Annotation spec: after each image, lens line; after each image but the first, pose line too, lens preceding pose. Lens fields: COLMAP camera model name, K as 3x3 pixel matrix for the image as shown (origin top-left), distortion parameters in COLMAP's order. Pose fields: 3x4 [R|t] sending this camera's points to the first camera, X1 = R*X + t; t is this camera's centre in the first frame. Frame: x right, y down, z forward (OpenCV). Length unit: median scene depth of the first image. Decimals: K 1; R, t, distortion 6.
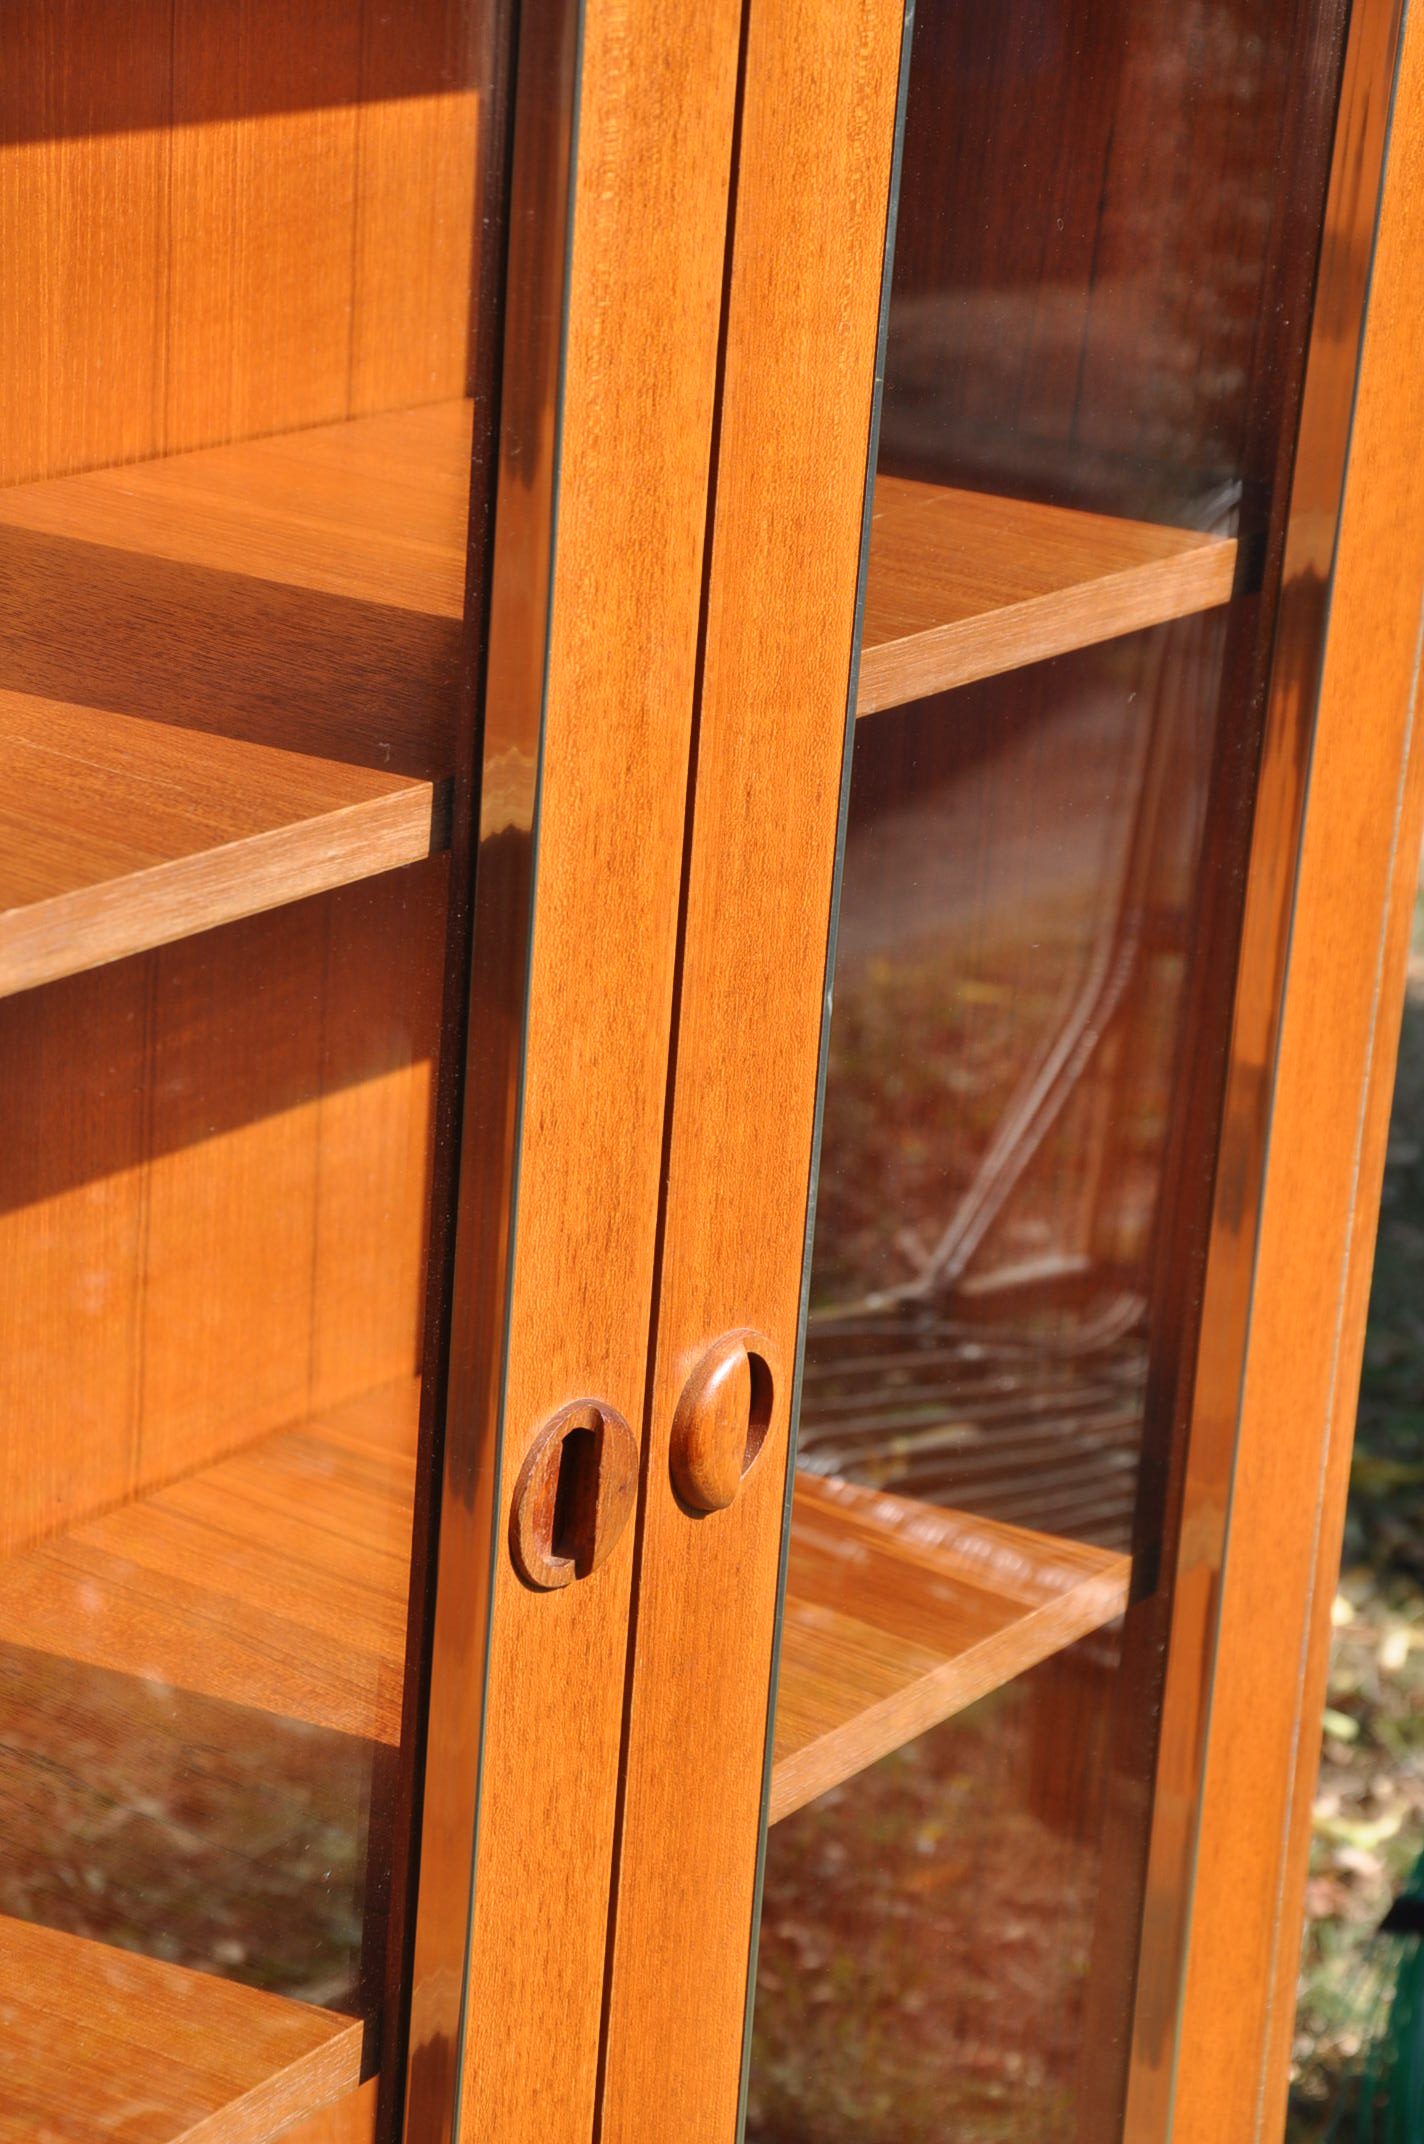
lens RADIAL K [[5235.0, 0, 712.0], [0, 5235.0, 1072.0], [0, 0, 1]] dist [0.620776, -0.024261]
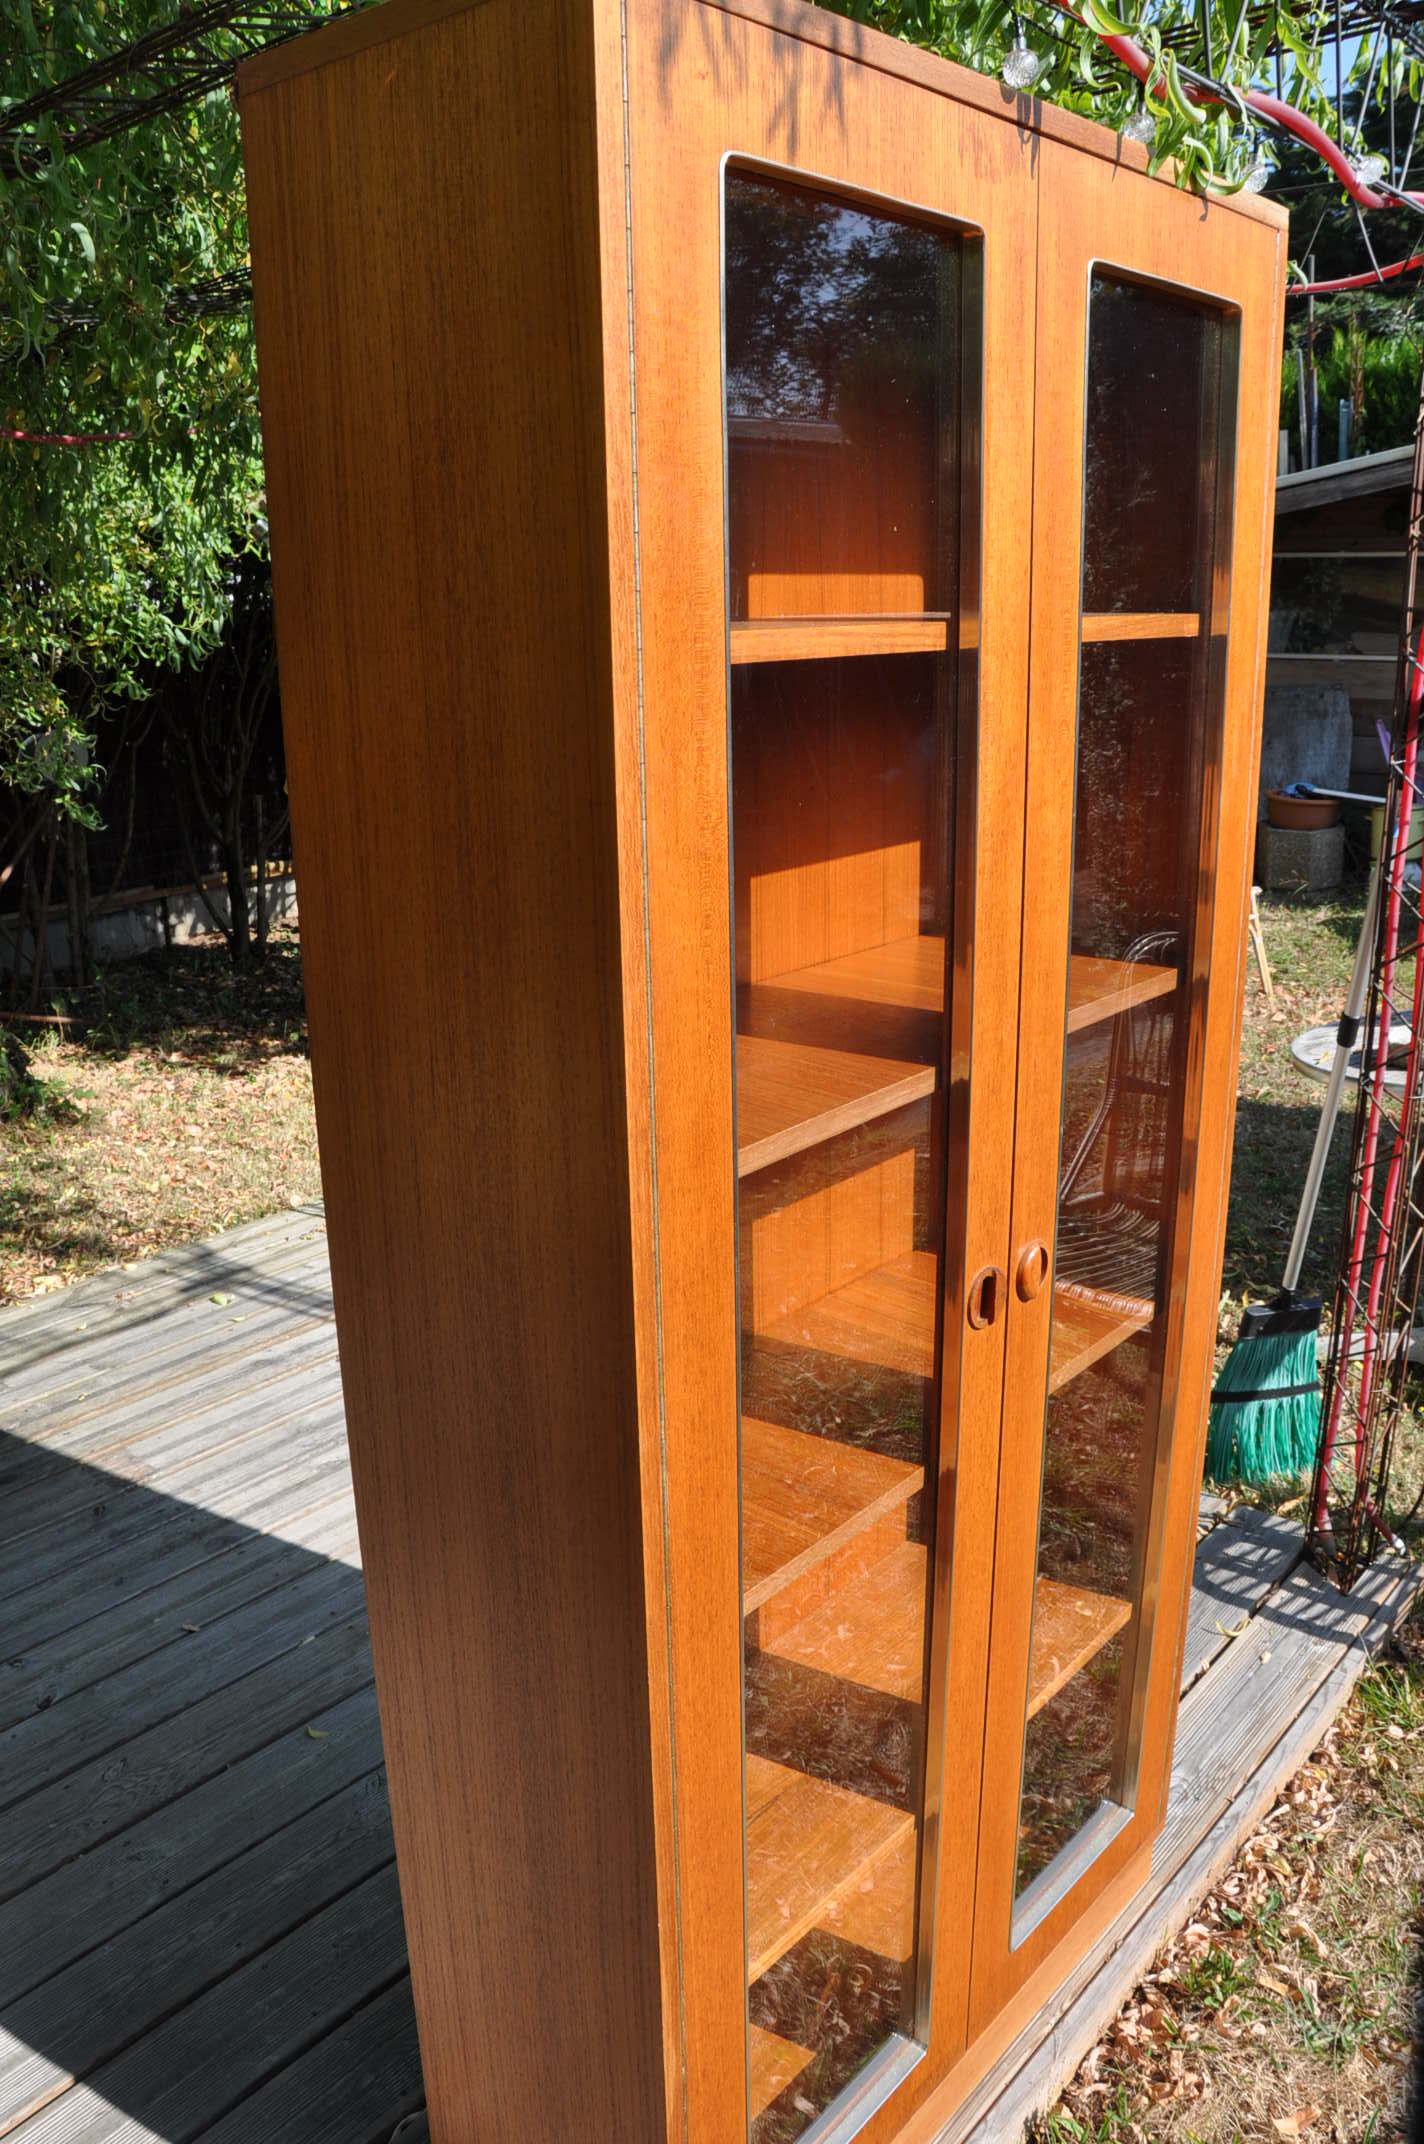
lens RADIAL K [[1659.1, 0, 712.0], [0, 1659.1, 1072.0], [0, 0, 1]] dist [-0.160673, 0.115940]
pose [[0.989209, -0.049539, -0.137879, -0.045928], [0.044737, 0.998287, -0.037713, -0.020763], [0.139511, 0.031138, 0.989731, 0.034624]]
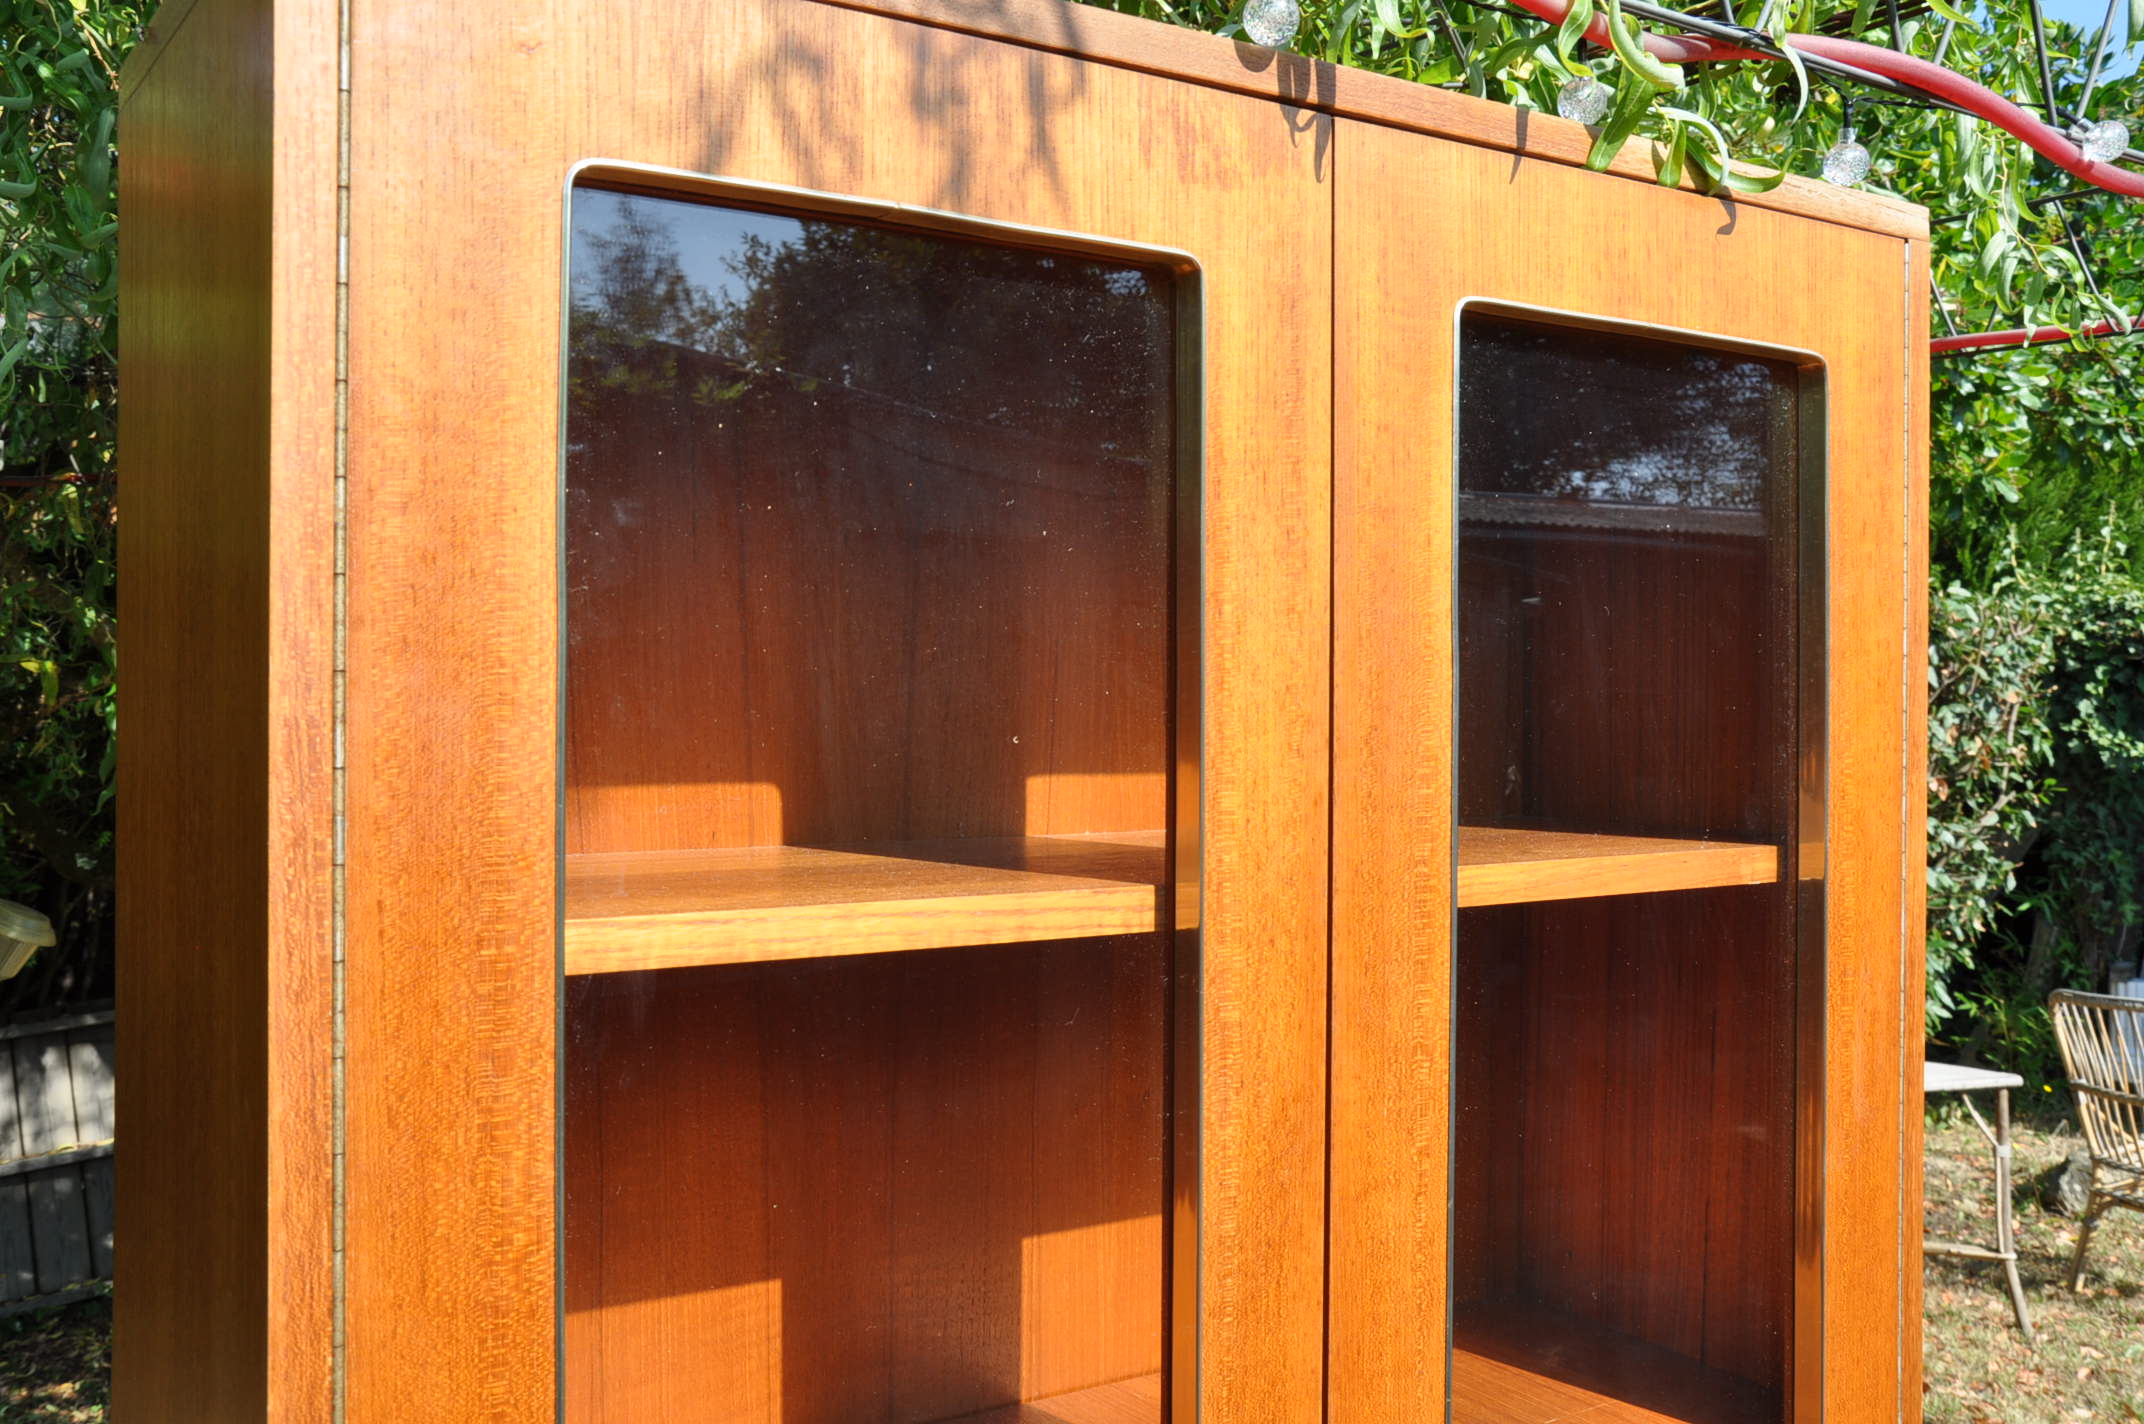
lens RADIAL K [[1996.8, 0, 1063.7], [0, 1996.8, 689.8], [0, 0, 1]] dist [-0.085122, 0.139403]
pose [[0.921483, -0.062999, -0.383275, 0.177565], [-0.065973, 0.947036, -0.314279, -0.137995], [0.382775, 0.314889, 0.868521, 0.308352]]
